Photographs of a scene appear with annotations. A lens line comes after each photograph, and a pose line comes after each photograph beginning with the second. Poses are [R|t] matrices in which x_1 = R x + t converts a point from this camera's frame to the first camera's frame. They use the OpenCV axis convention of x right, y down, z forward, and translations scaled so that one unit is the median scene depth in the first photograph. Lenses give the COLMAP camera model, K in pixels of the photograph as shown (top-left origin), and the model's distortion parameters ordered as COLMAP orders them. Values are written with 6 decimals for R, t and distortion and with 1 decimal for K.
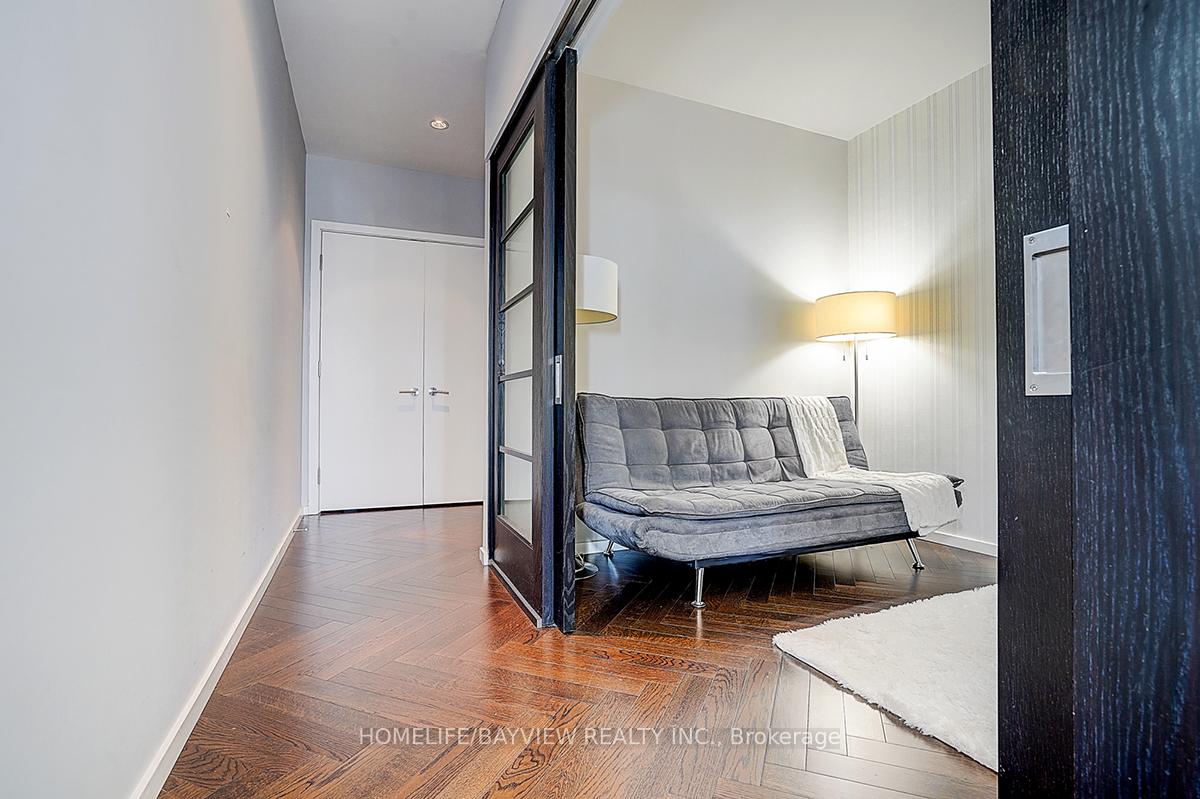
lens RADIAL K [[578.1, 0, 591.1], [0, 578.1, 406.6], [0, 0, 1]] dist [-0.014809, 0.013819]
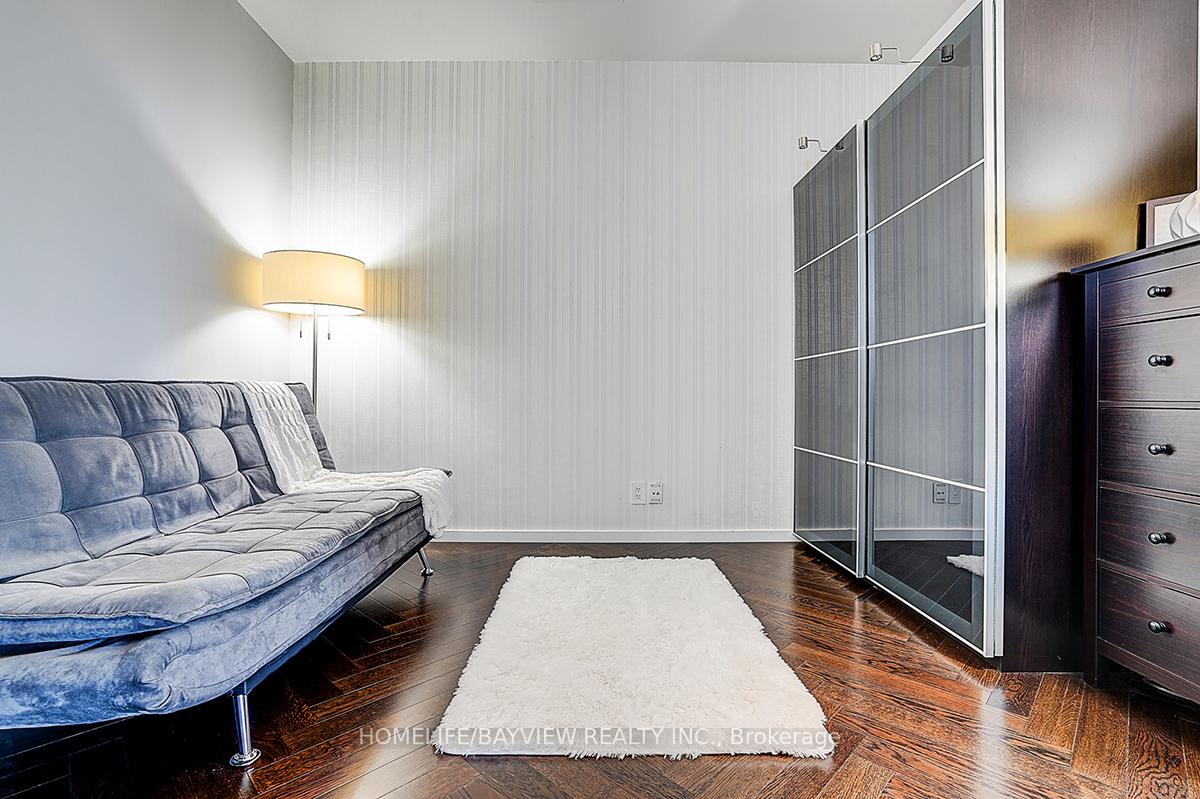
lens RADIAL K [[567.3, 0, 604.7], [0, 567.3, 401.3], [0, 0, 1]] dist [-0.048006, 0.026059]
pose [[0.384438, -0.005190, 0.923136, -0.121416], [-0.000427, 0.999983, 0.005800, 0.003219], [-0.923151, -0.002624, 0.384430, 0.362748]]
